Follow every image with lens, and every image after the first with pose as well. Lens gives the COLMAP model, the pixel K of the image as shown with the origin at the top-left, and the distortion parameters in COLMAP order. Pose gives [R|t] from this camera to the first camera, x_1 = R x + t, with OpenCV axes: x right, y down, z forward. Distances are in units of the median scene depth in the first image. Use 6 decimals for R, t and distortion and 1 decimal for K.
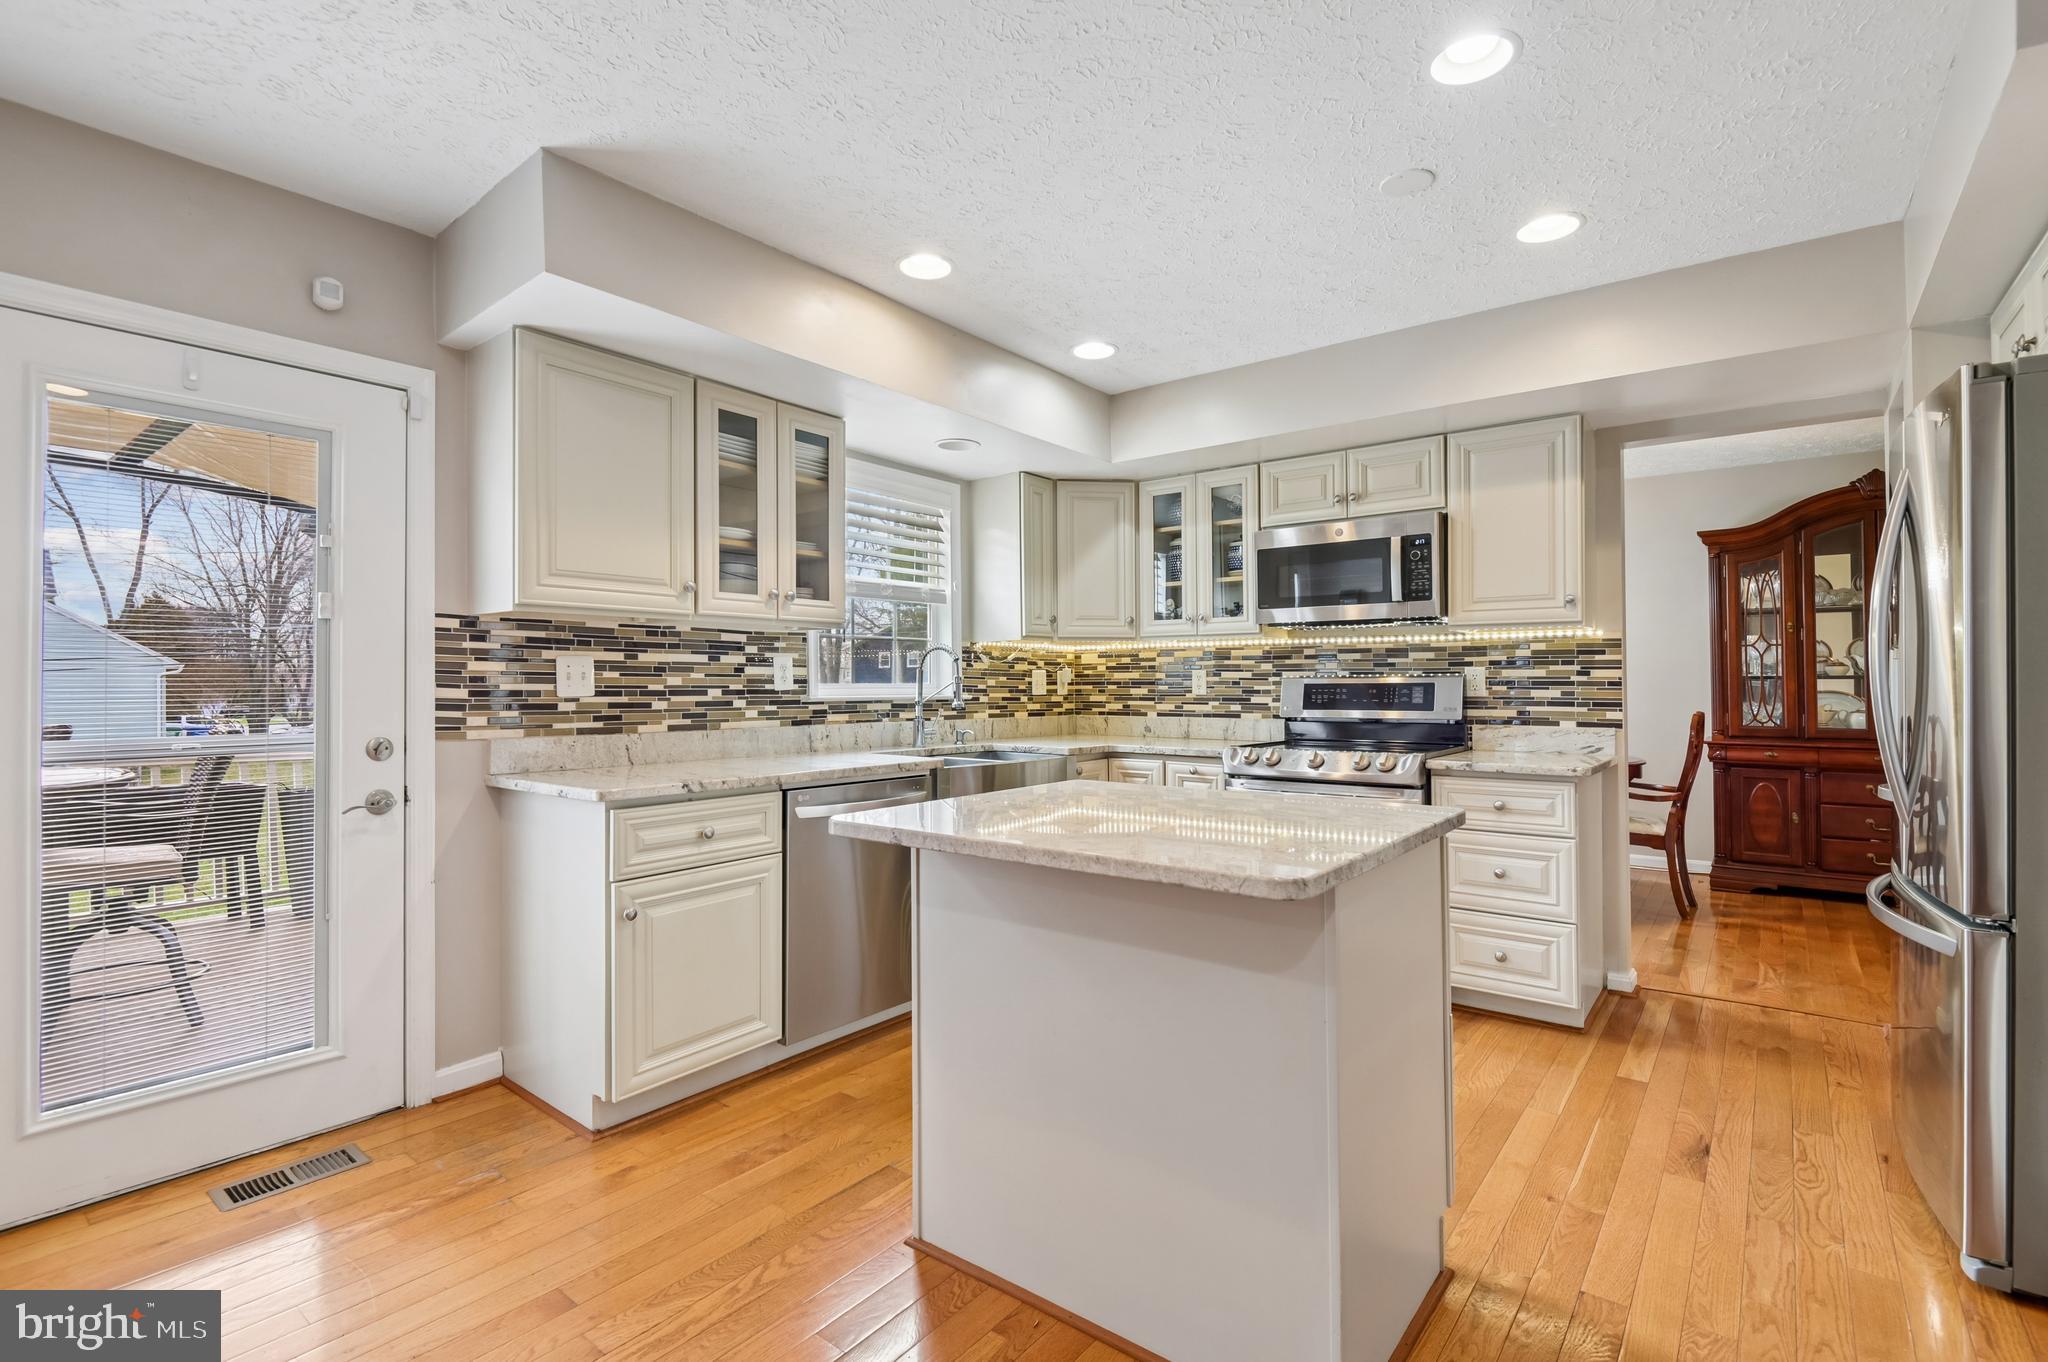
lens RADIAL K [[953.4, 0, 1036.1], [0, 953.4, 670.3], [0, 0, 1]] dist [0.001125, -0.011656]
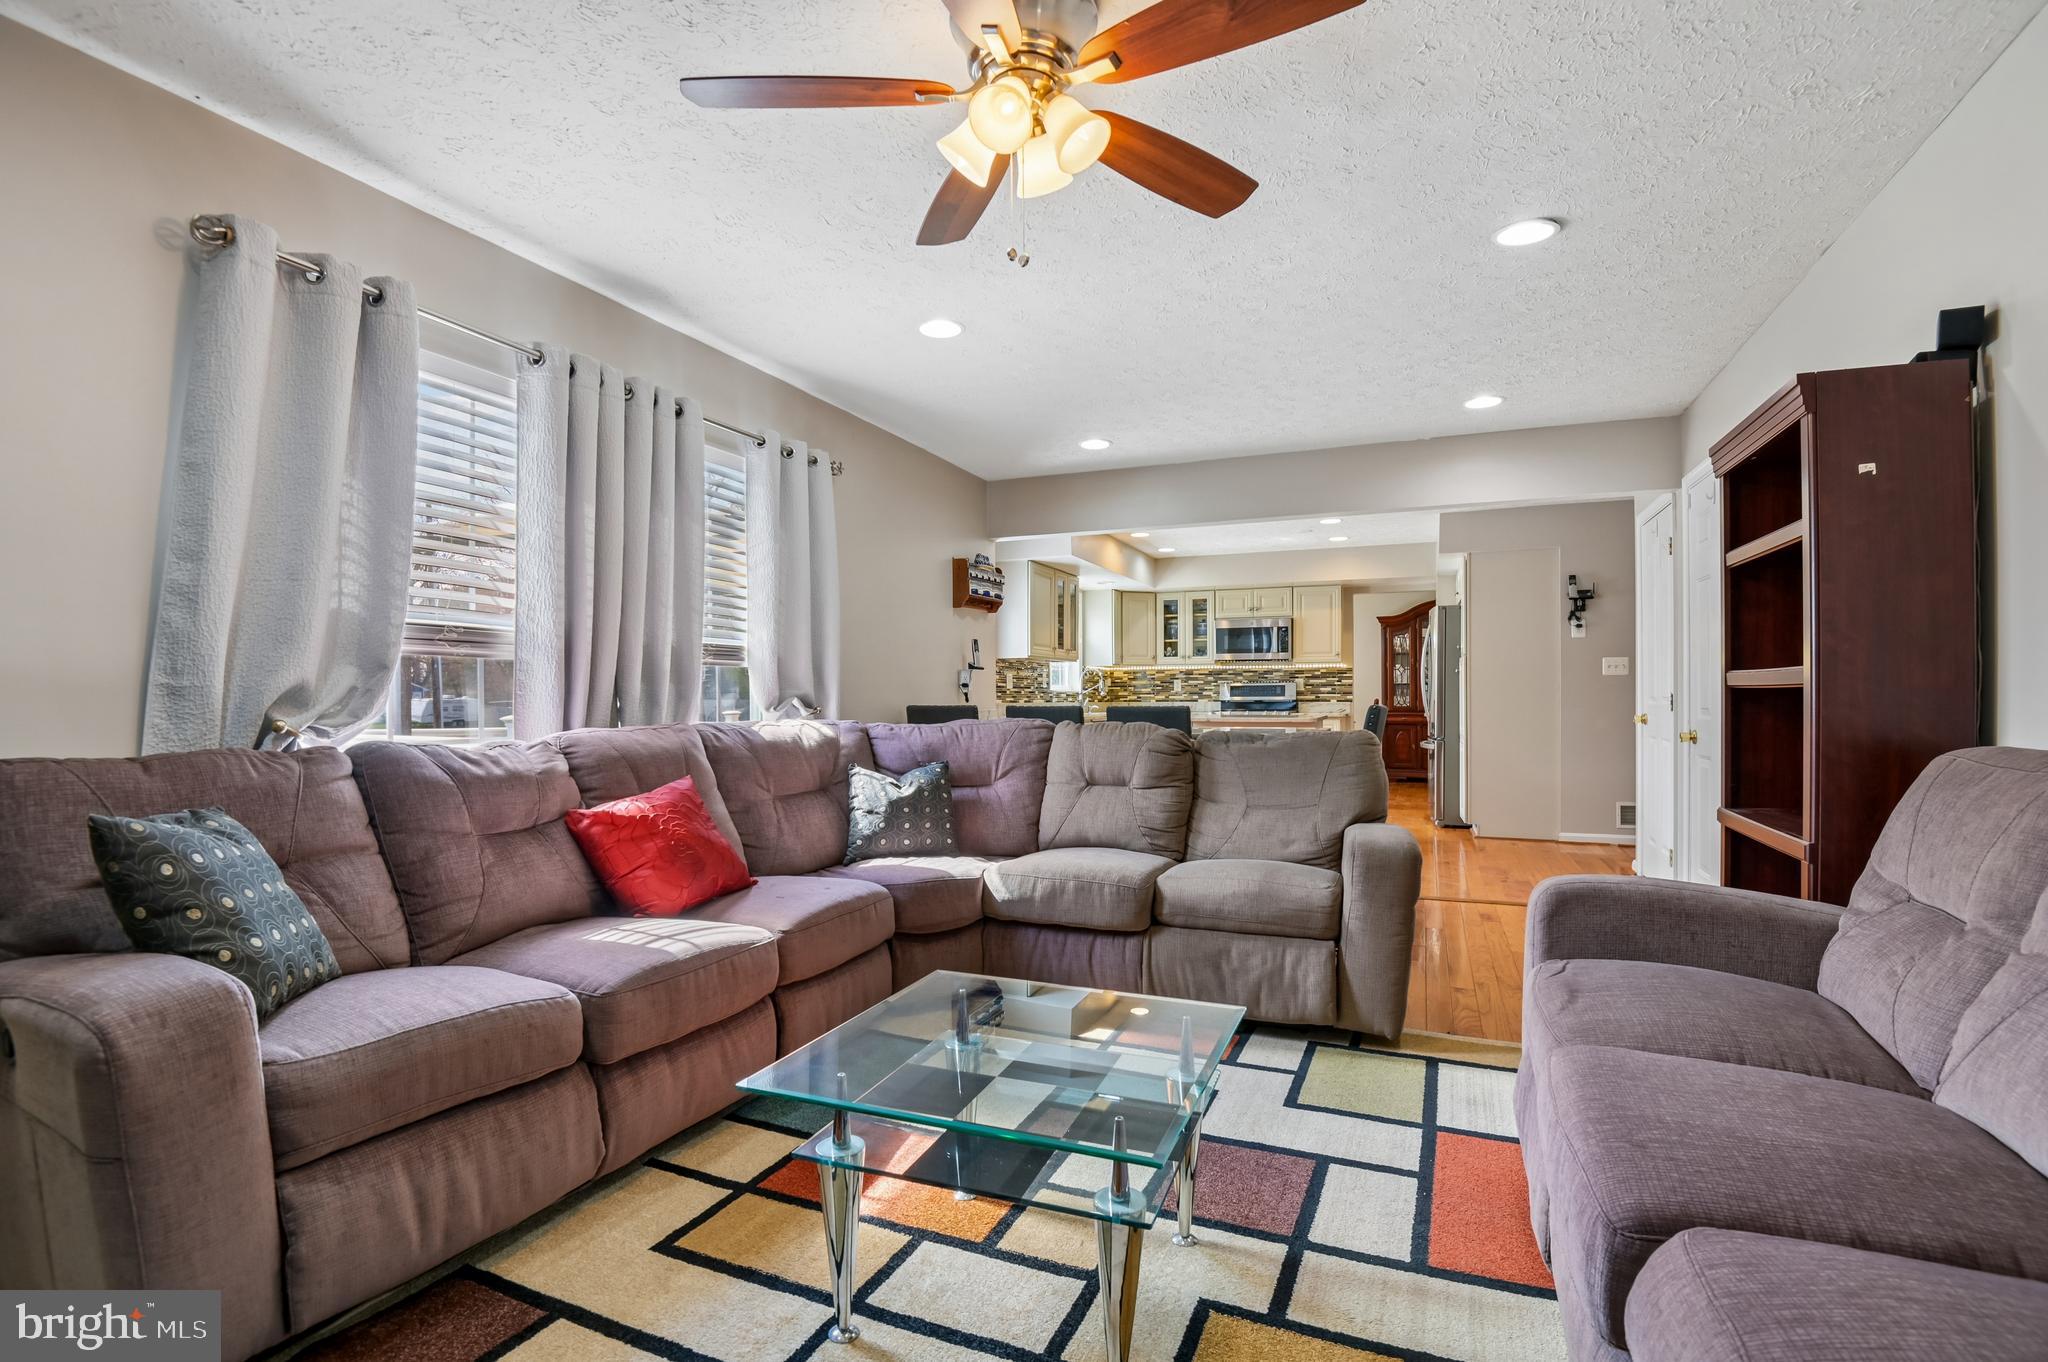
lens RADIAL K [[953.4, 0, 1031.3], [0, 953.4, 695.3], [0, 0, 1]] dist [0.001125, -0.011656]
pose [[0.963280, -0.001813, 0.268493, -0.943683], [-0.001016, 0.999945, 0.010397, 0.016300], [-0.268497, -0.010288, 0.963226, -1.291613]]
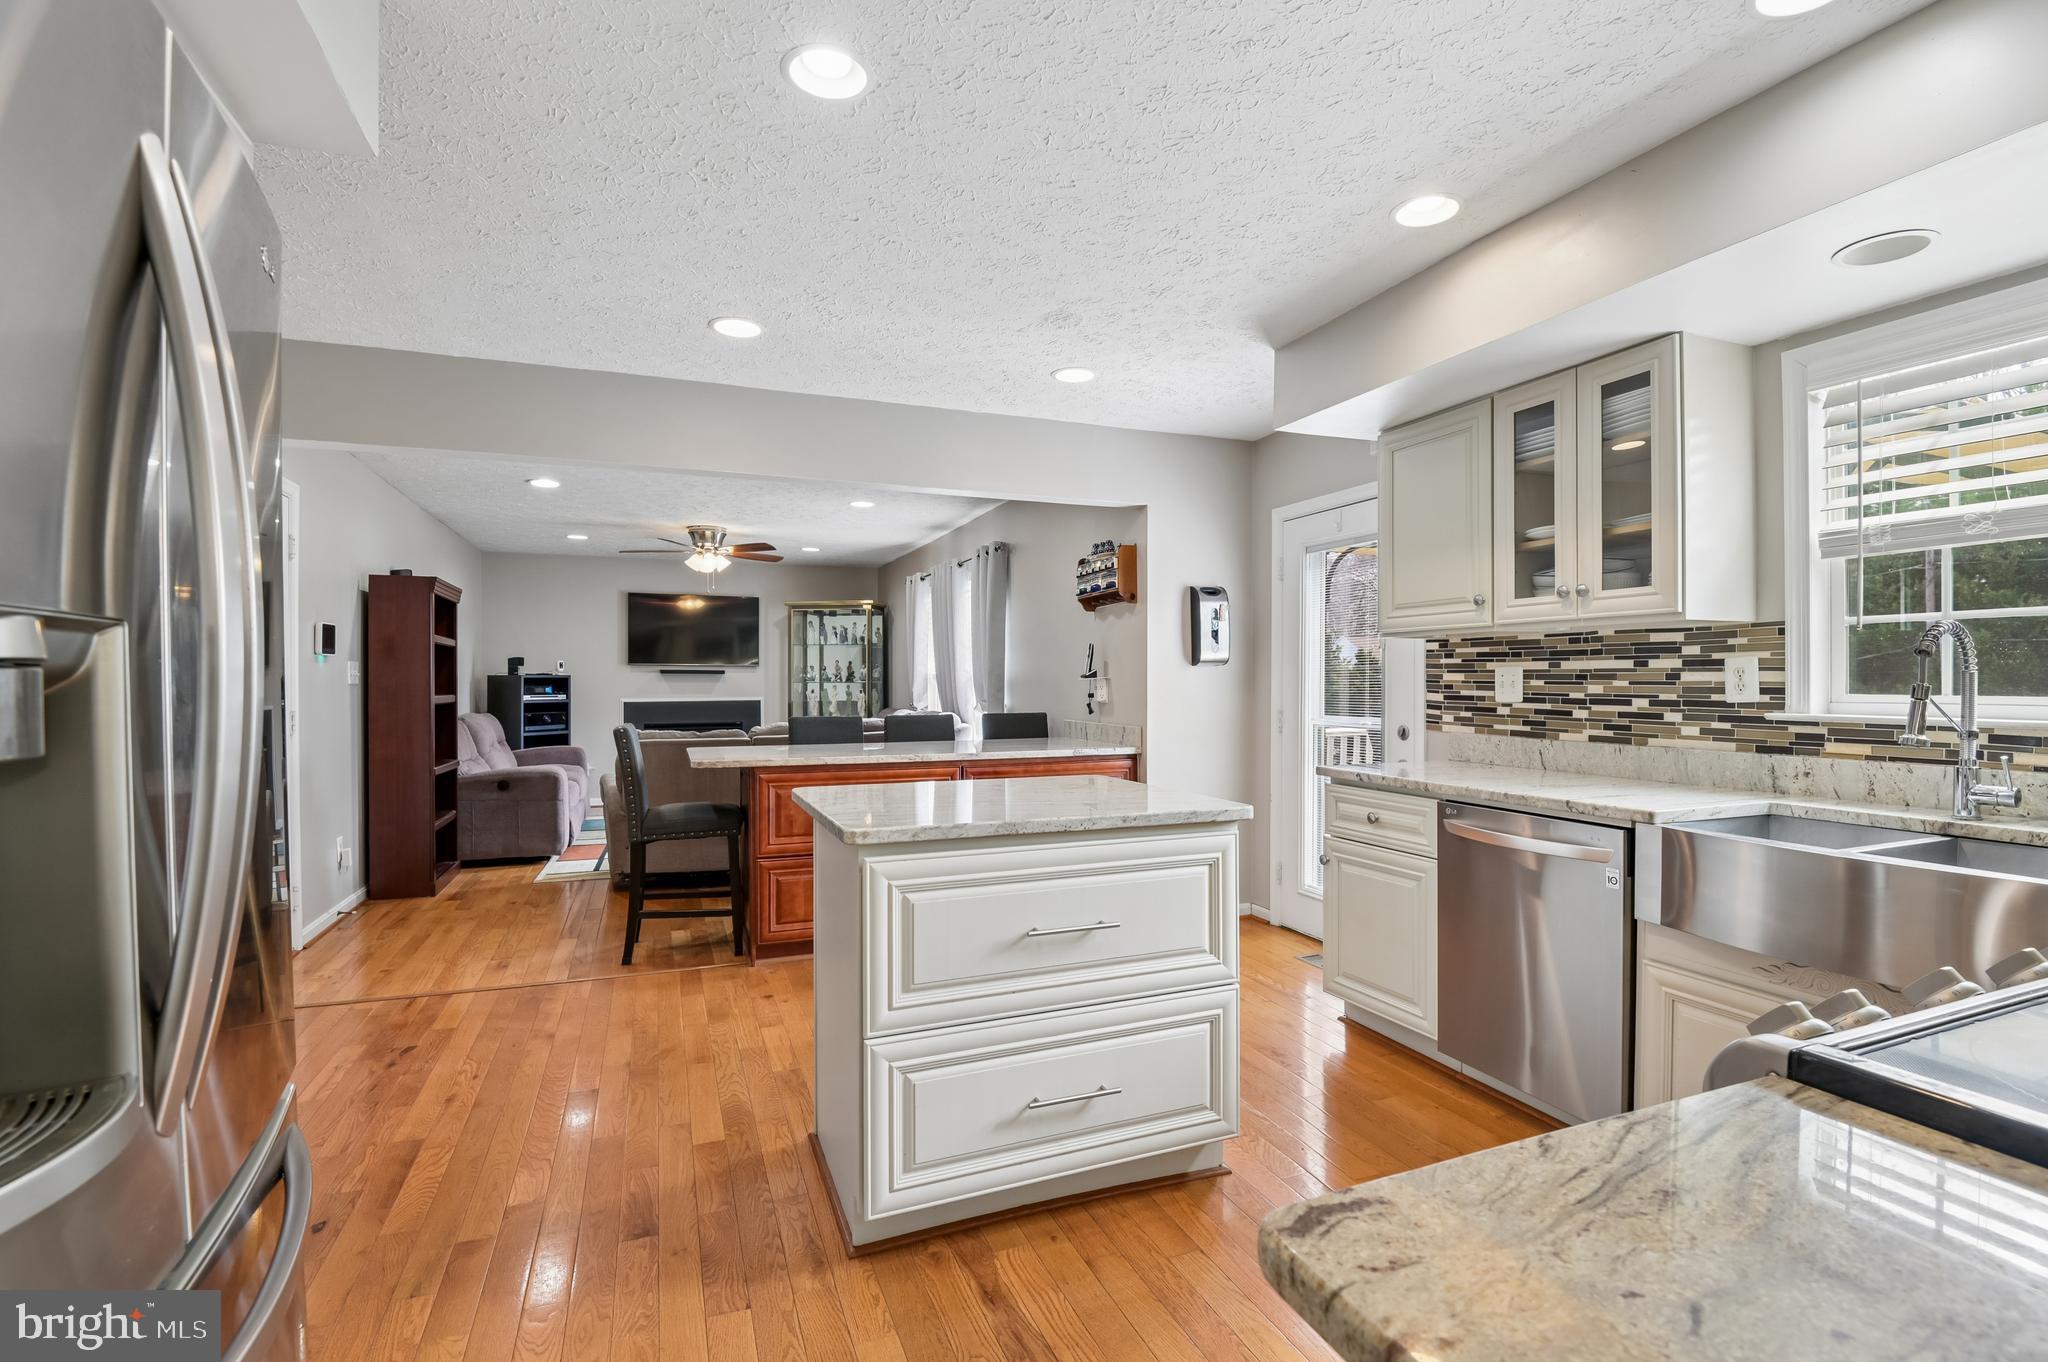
lens RADIAL K [[953.4, 0, 1044.9], [0, 953.4, 678.6], [0, 0, 1]] dist [0.001125, -0.011656]
pose [[-0.500847, 0.003024, -0.865530, 0.647262], [0.017067, 0.999834, -0.006382, -0.002220], [0.865367, -0.017968, -0.500816, 0.907156]]
